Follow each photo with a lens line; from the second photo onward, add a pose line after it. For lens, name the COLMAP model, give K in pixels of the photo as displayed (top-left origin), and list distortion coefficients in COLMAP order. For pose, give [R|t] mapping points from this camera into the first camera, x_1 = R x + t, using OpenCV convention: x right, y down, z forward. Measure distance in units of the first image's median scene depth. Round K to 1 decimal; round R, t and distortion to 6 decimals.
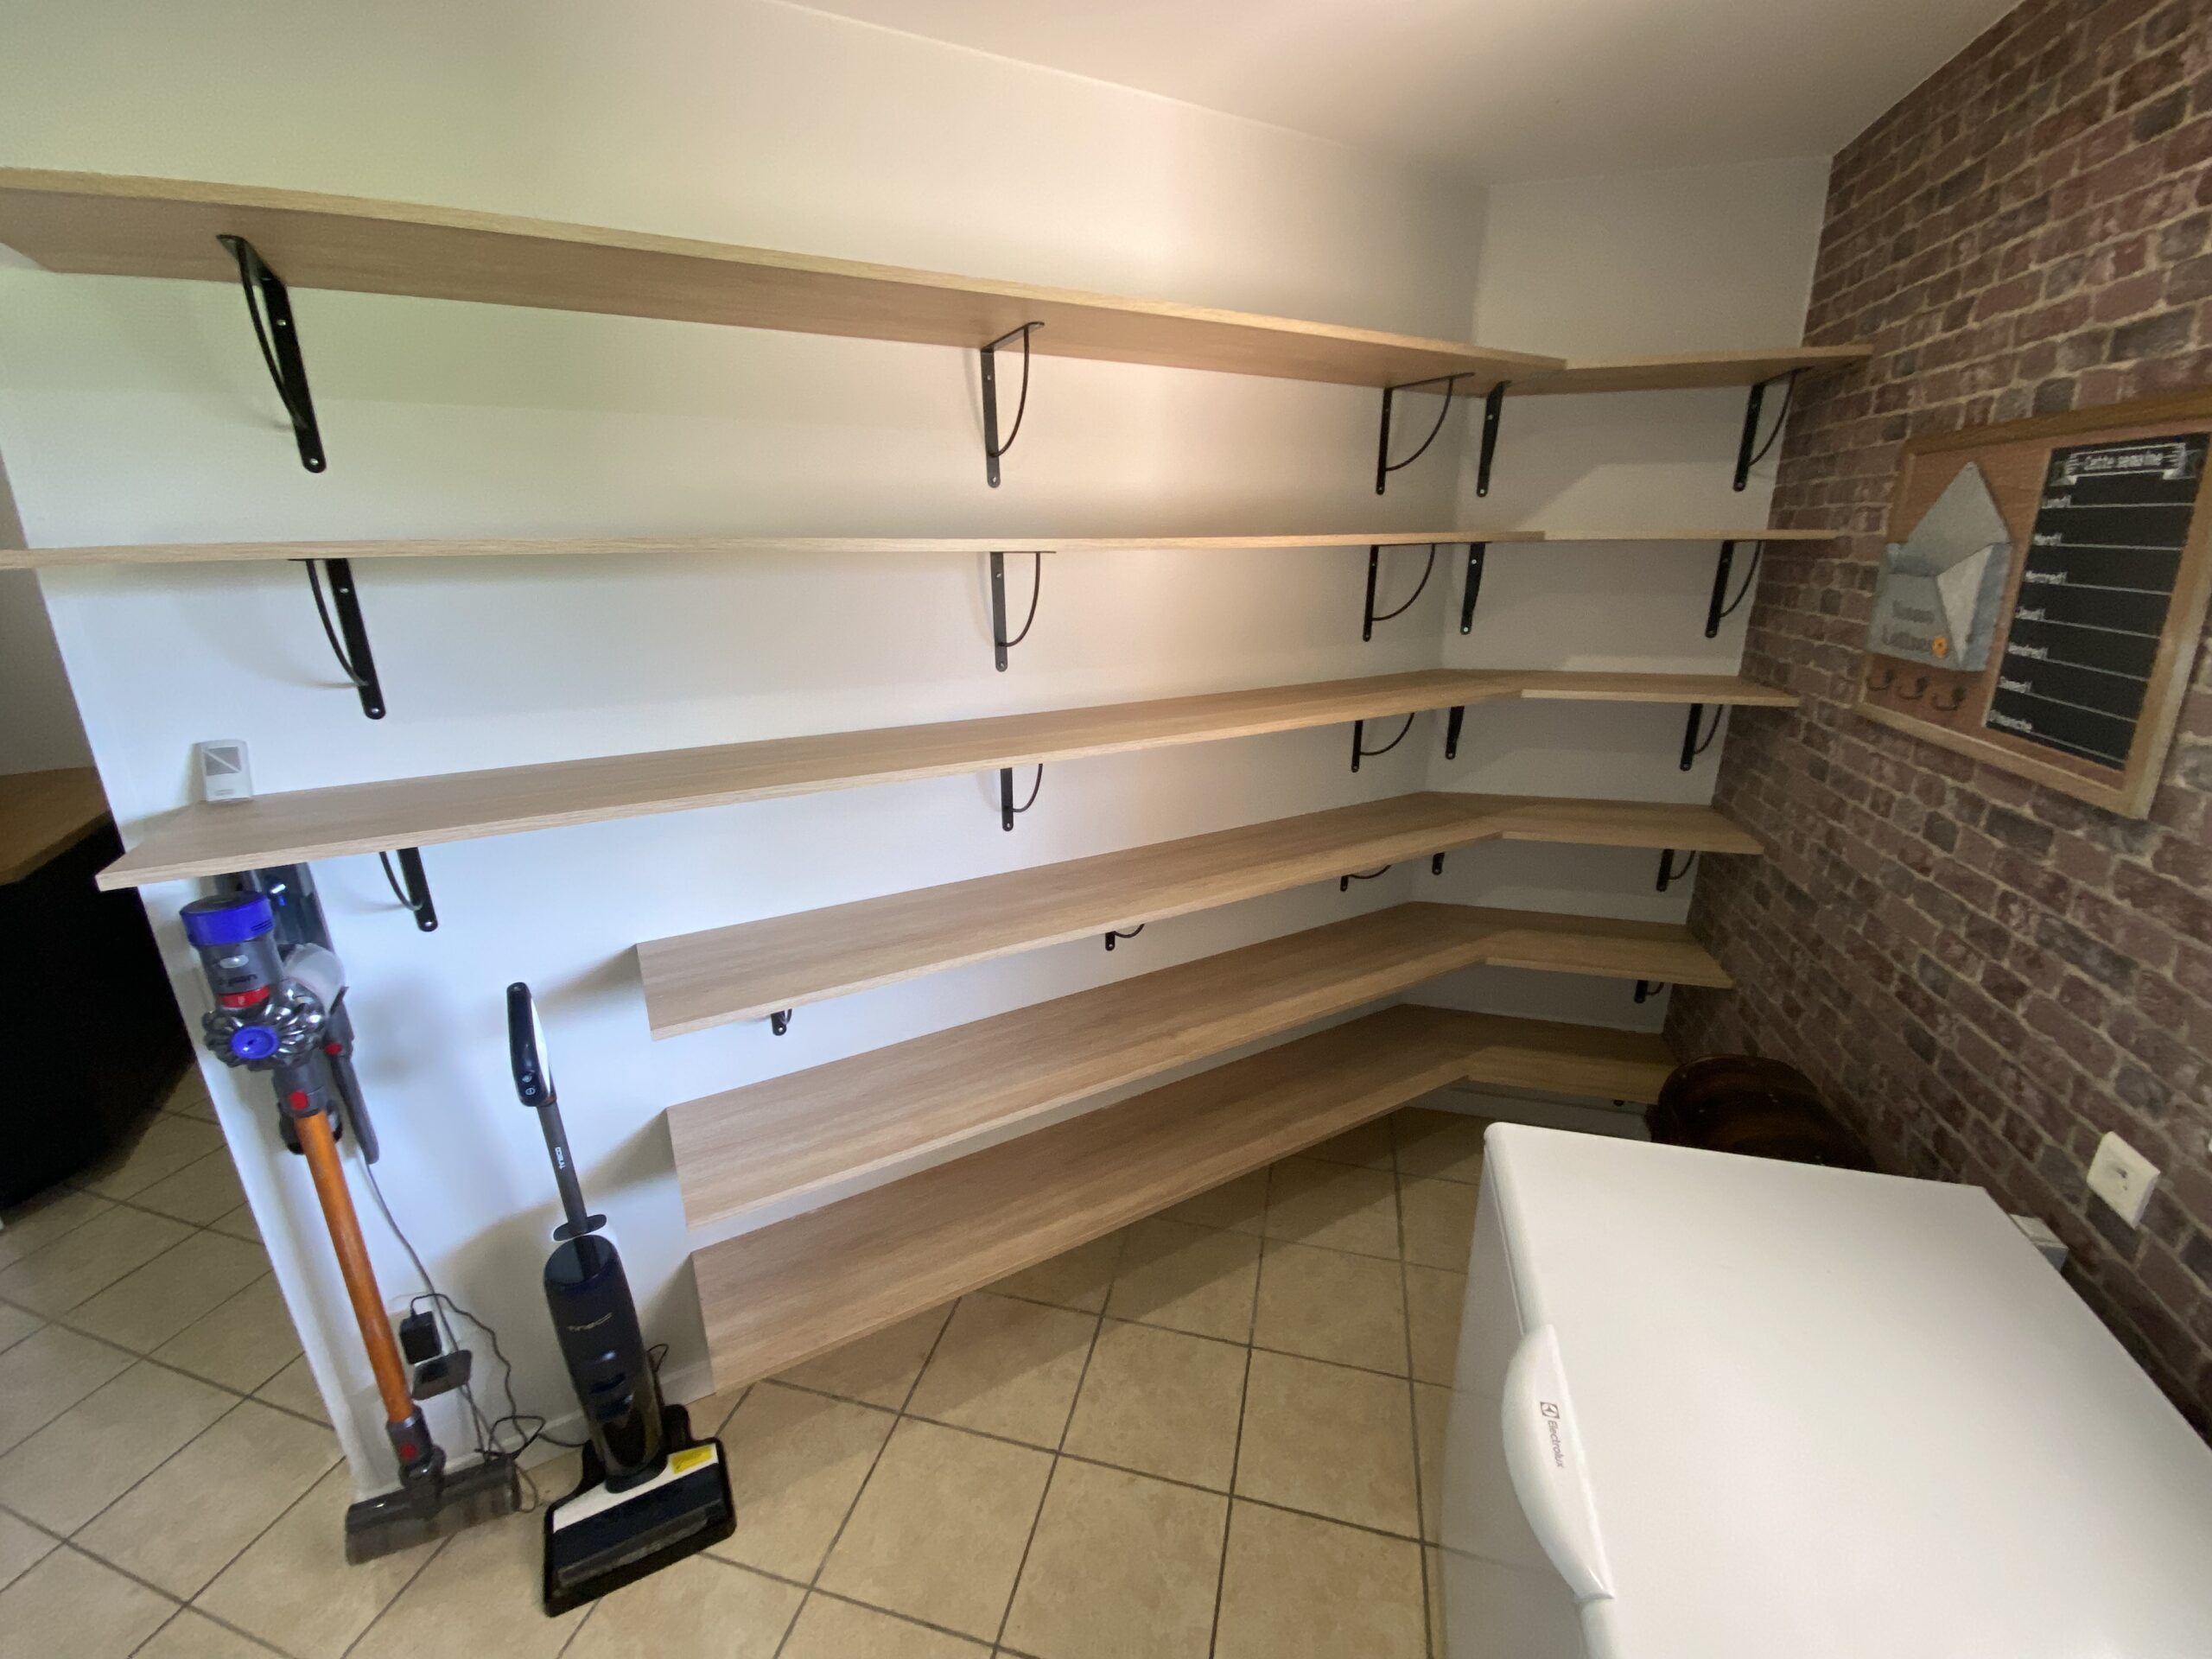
lens RADIAL K [[909.9, 0, 1105.0], [0, 909.9, 832.0], [0, 0, 1]] dist [0.004569, -0.008159]
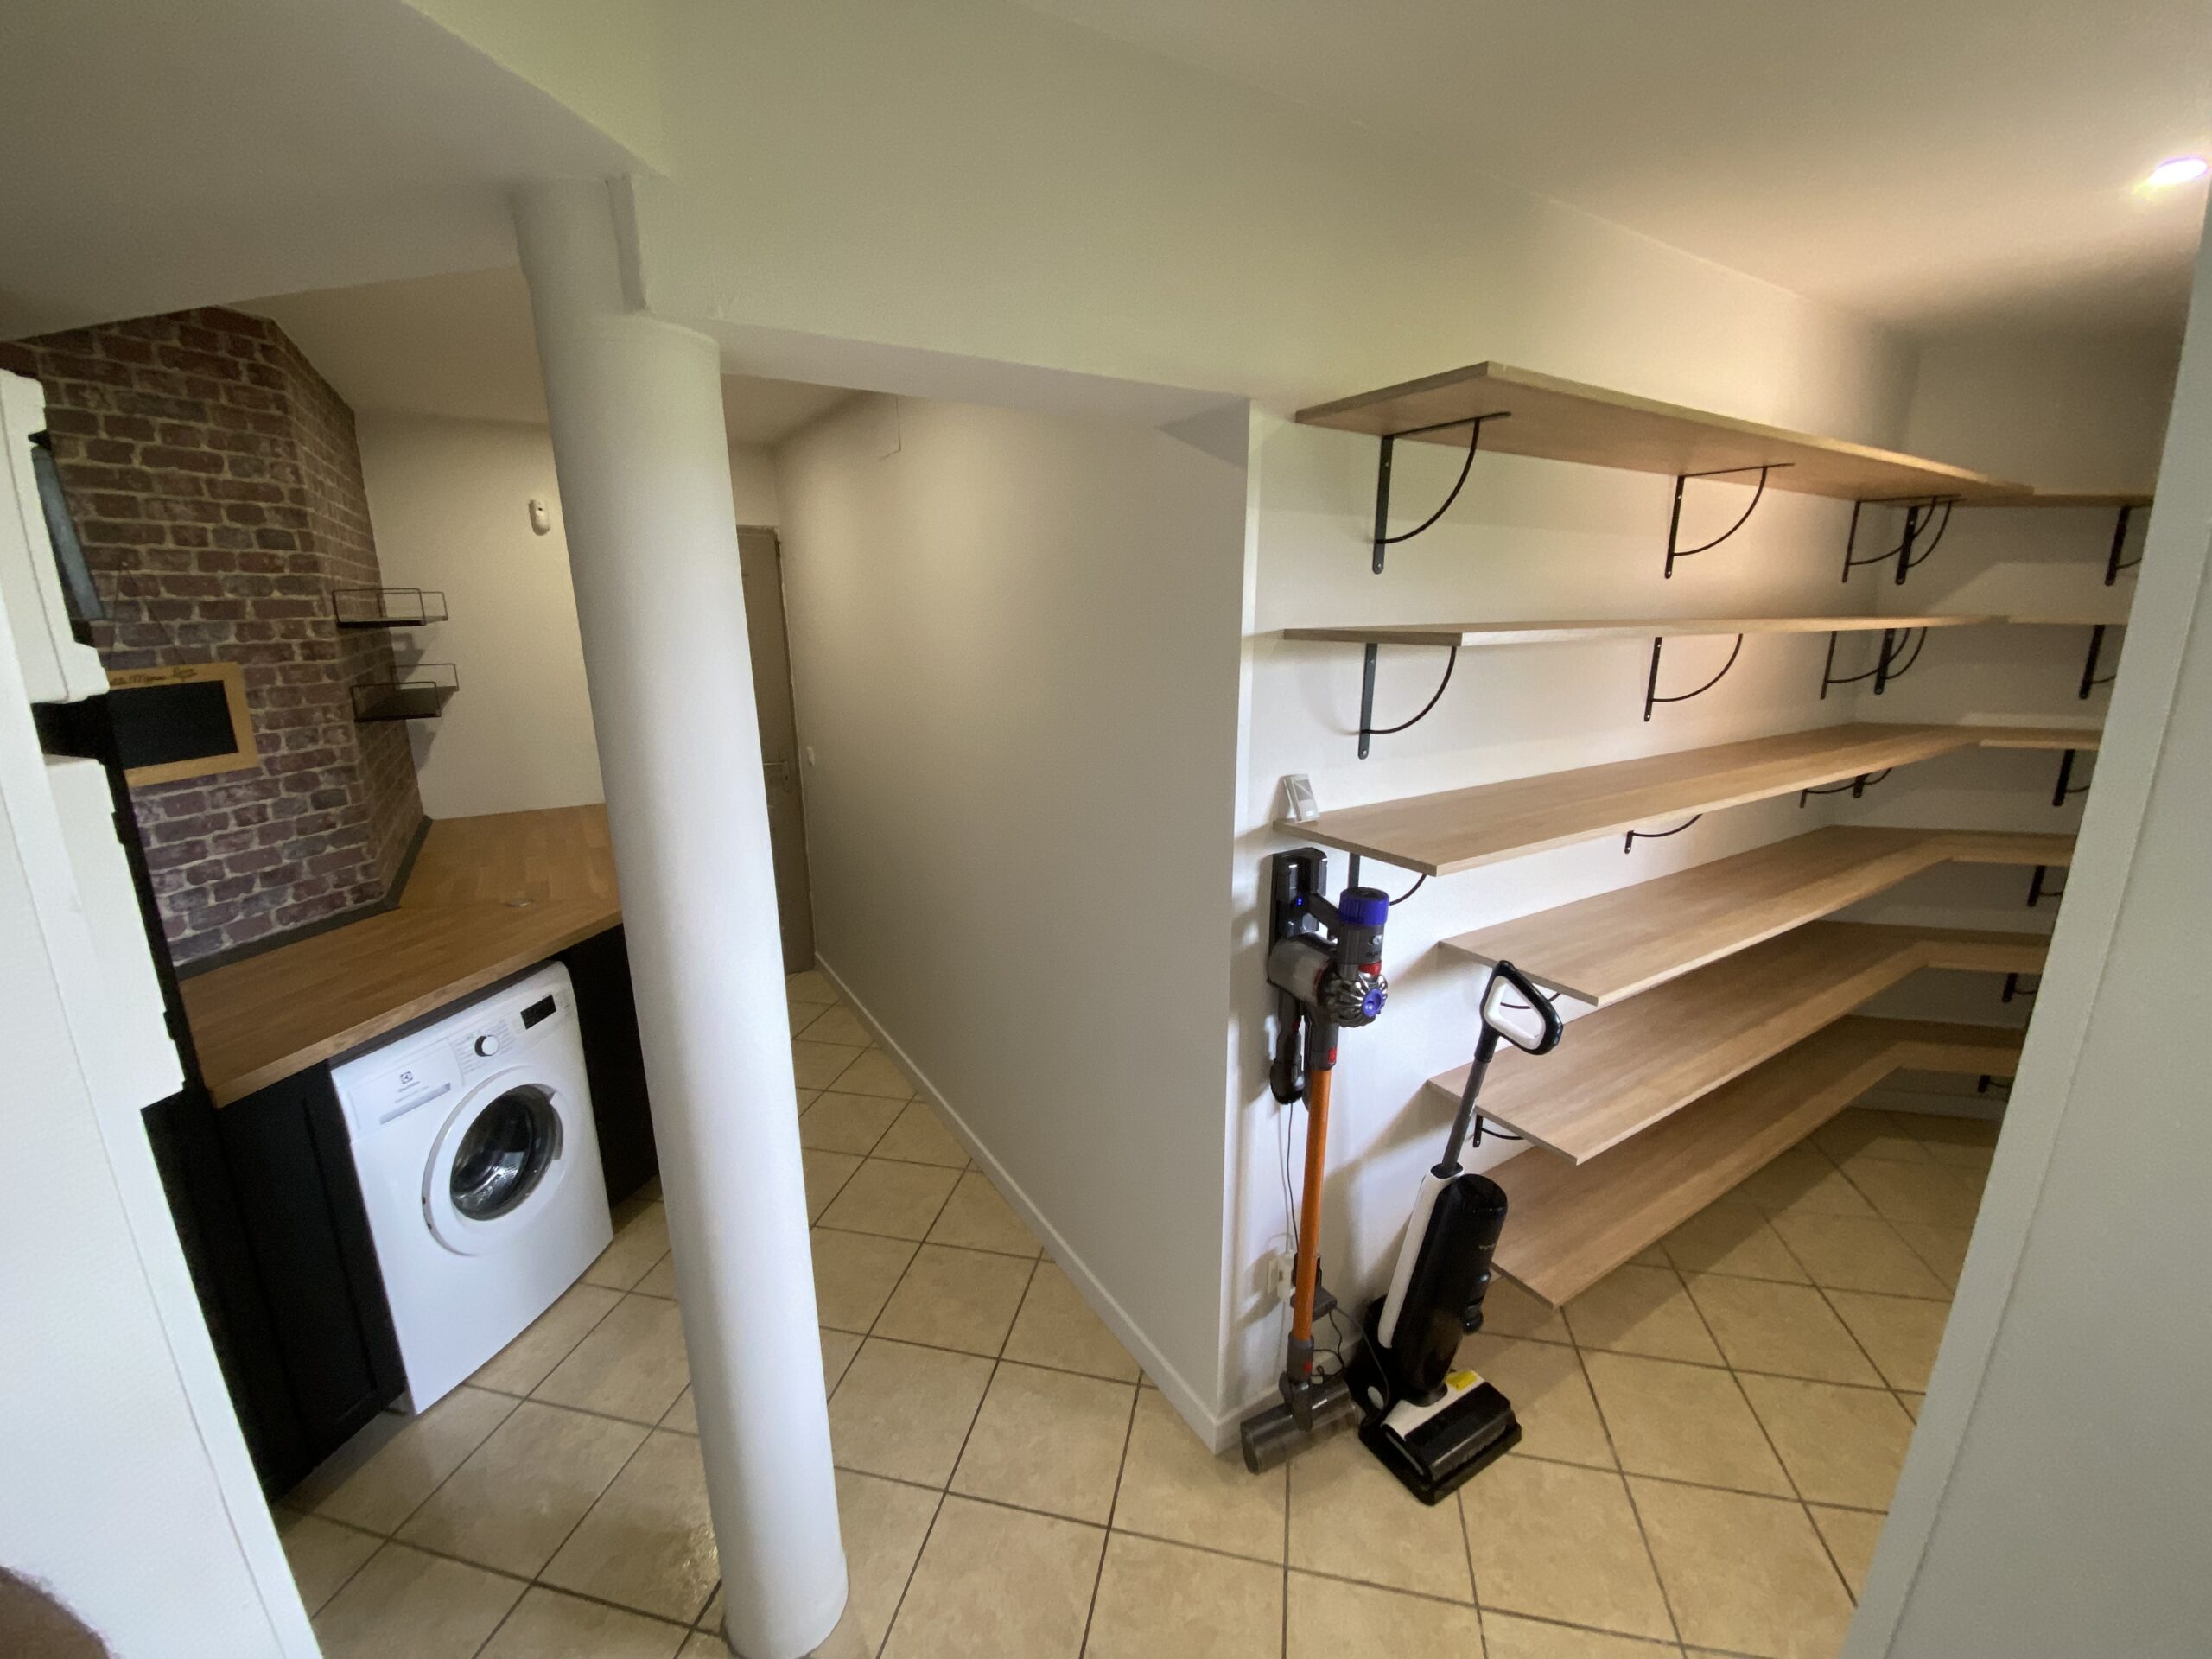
lens RADIAL K [[909.9, 0, 1108.0], [0, 909.9, 836.5], [0, 0, 1]] dist [0.004569, -0.008159]
pose [[0.998735, -0.008735, 0.049522, -0.803166], [0.011928, 0.997843, -0.064557, 0.041556], [-0.048851, 0.065066, 0.996684, -0.173950]]
